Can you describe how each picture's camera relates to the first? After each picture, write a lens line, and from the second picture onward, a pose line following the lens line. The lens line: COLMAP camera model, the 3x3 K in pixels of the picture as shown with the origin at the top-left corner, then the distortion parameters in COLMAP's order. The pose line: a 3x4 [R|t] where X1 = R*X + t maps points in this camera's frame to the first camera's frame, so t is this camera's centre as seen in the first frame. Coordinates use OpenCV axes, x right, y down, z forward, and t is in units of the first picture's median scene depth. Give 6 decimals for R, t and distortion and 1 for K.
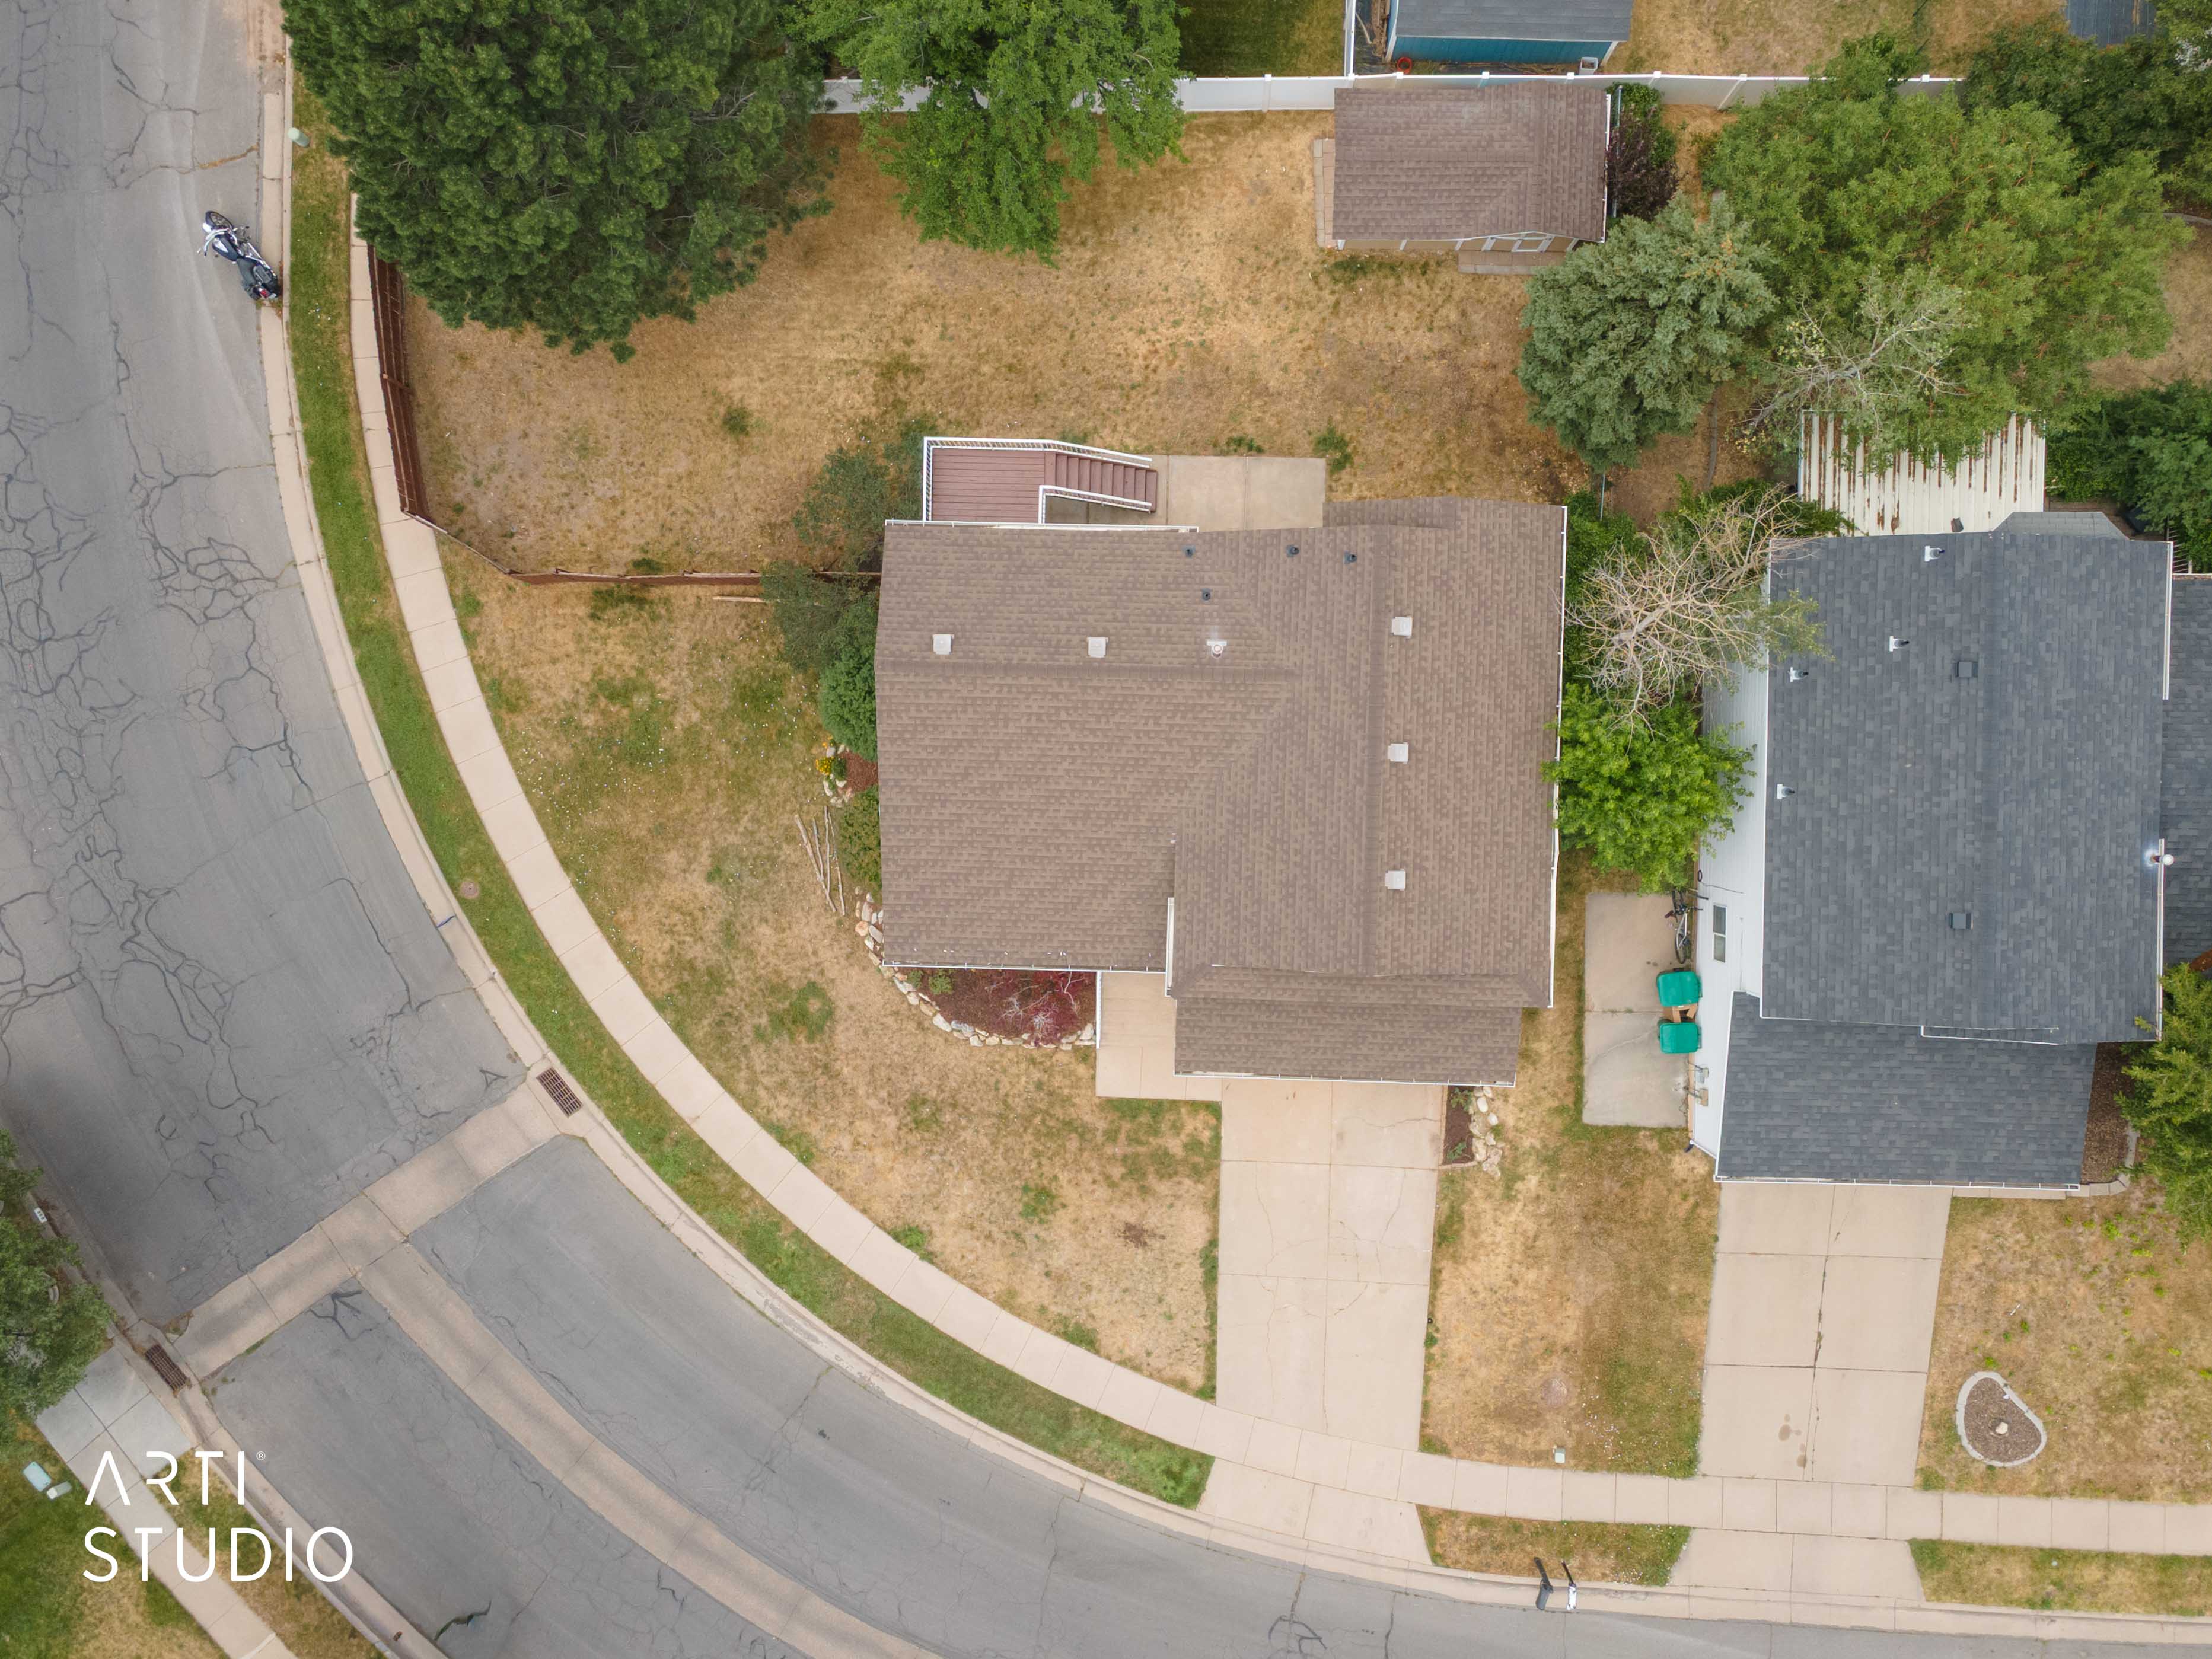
lens RADIAL K [[1660.2, 0, 1089.2], [0, 1660.2, 837.8], [0, 0, 1]] dist [0.027372, 0.035624]
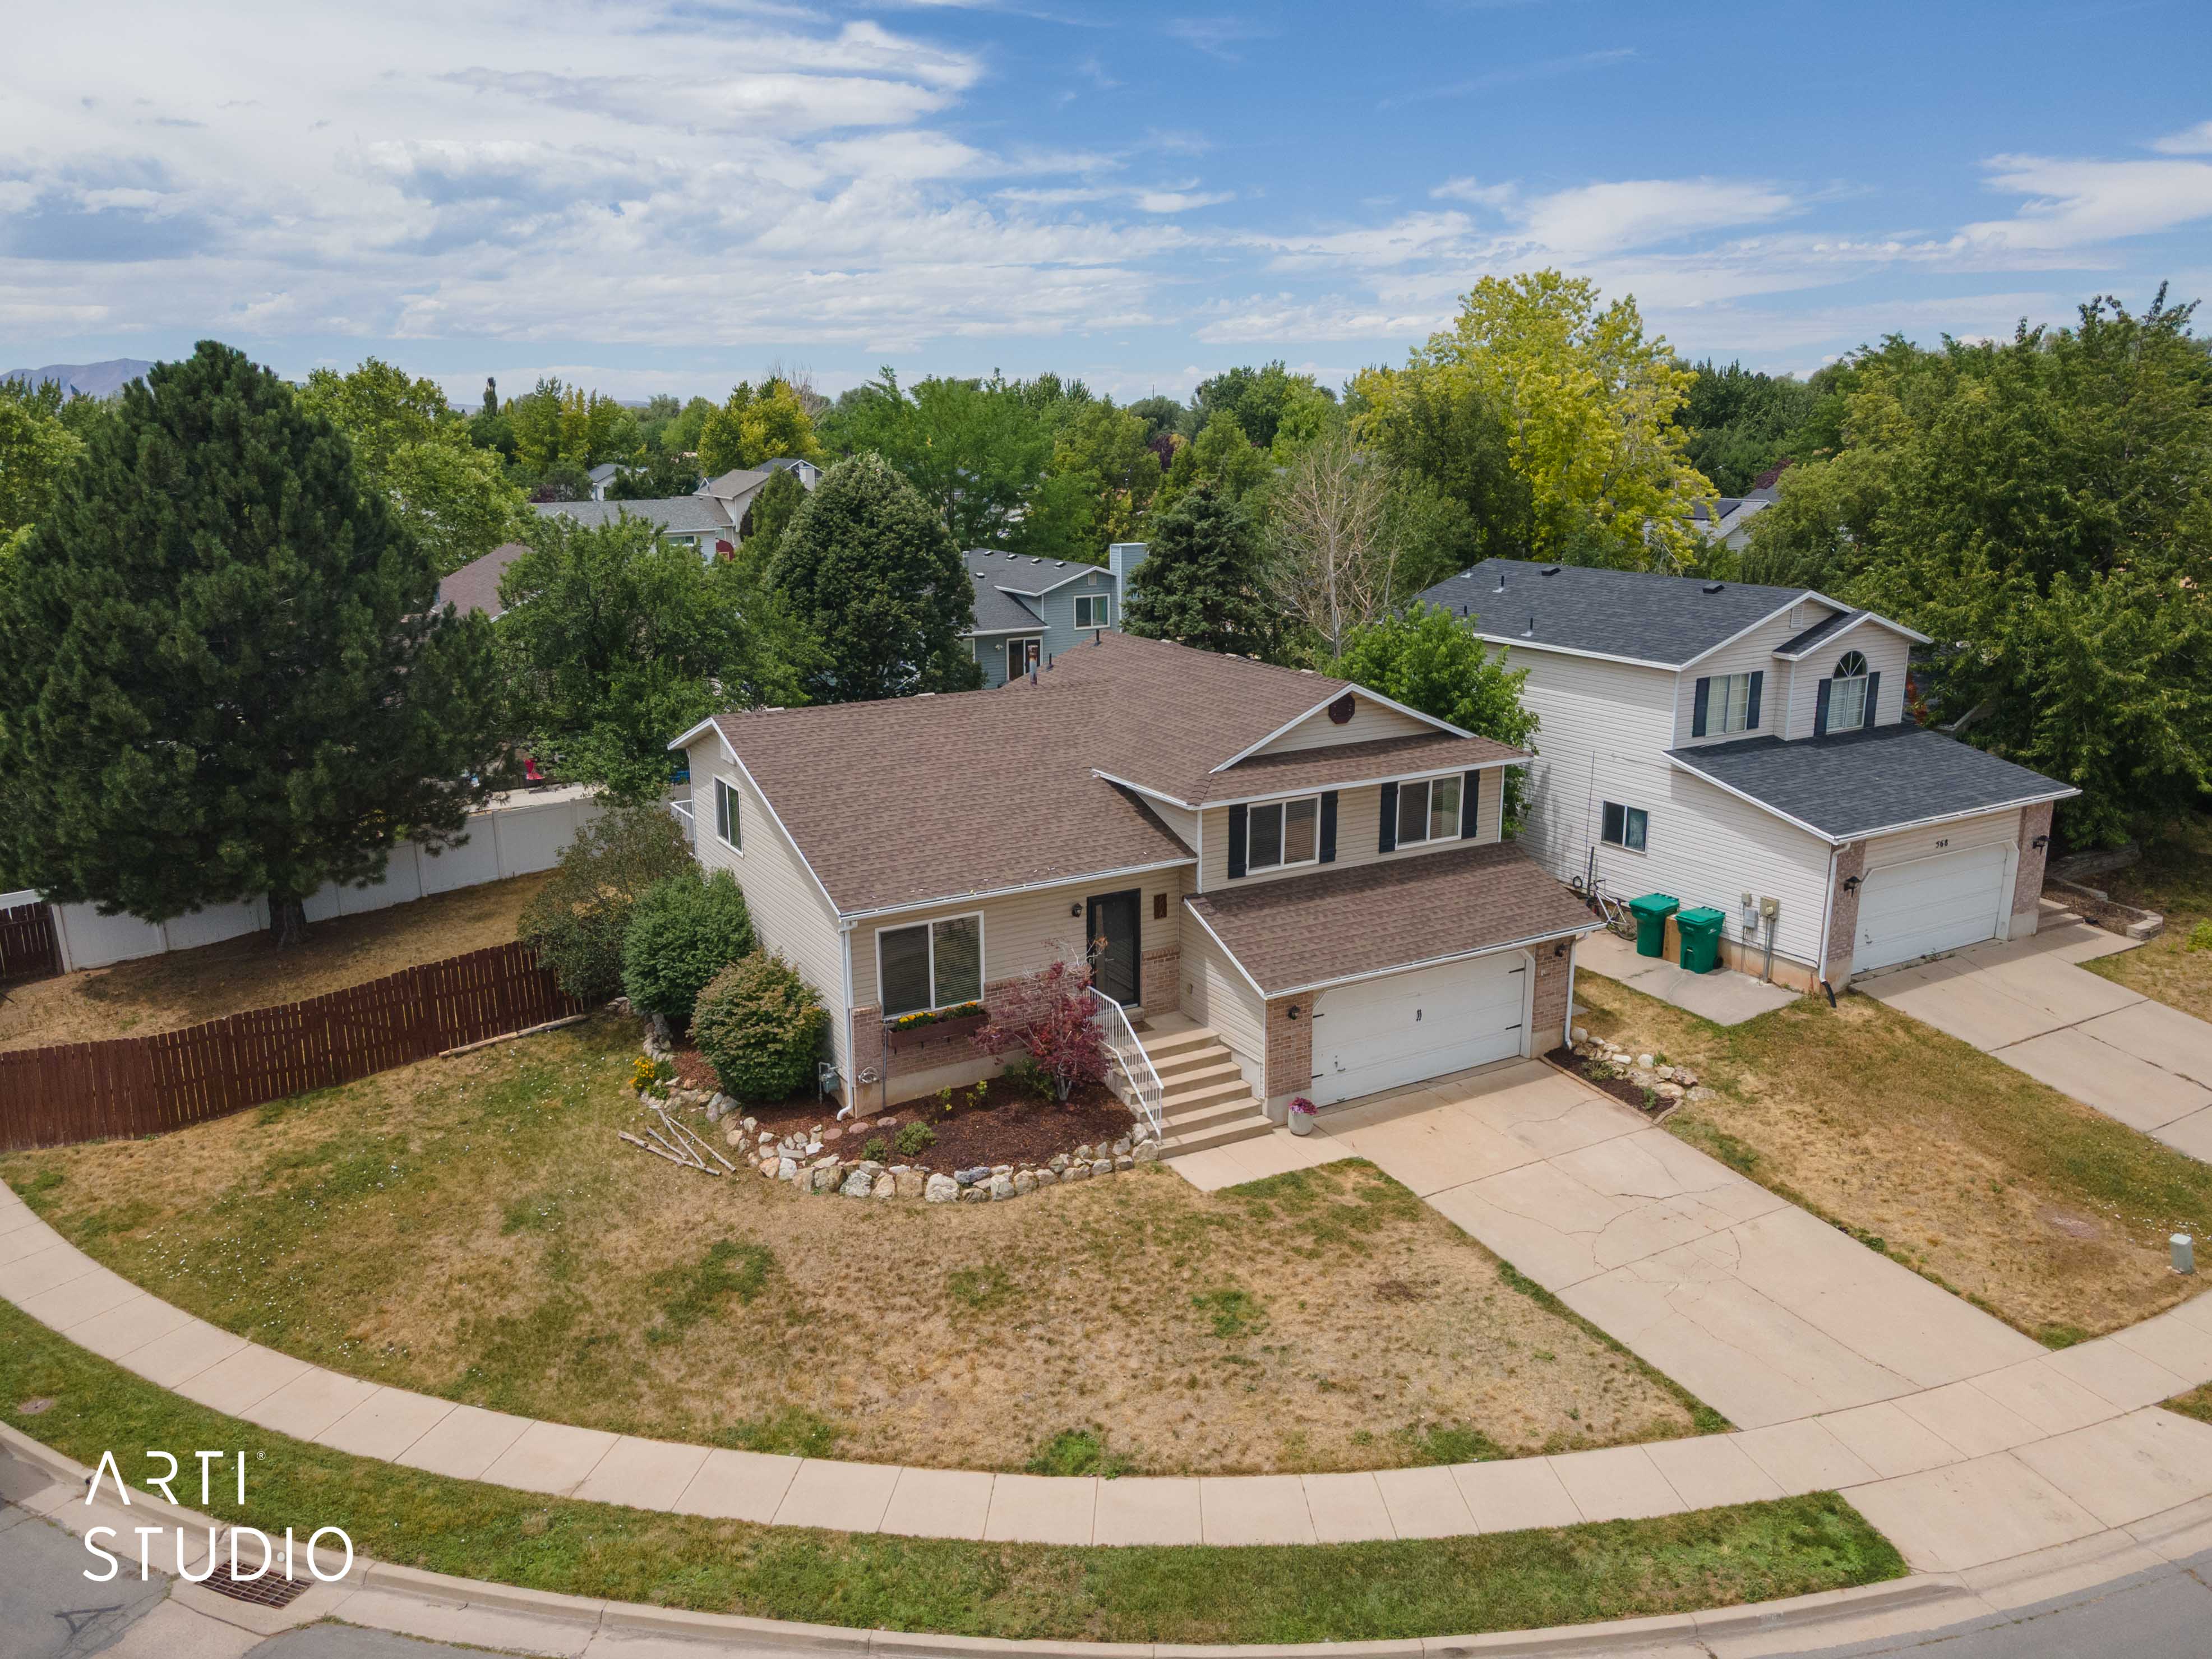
lens RADIAL K [[1611.7, 0, 1106.0], [0, 1611.7, 829.5], [0, 0, 1]] dist [0.013520, 0.059532]
pose [[0.851897, -0.130493, 0.507191, -0.326088], [0.523704, 0.208071, -0.826100, 0.619005], [0.002268, 0.969370, 0.245595, 0.699649]]
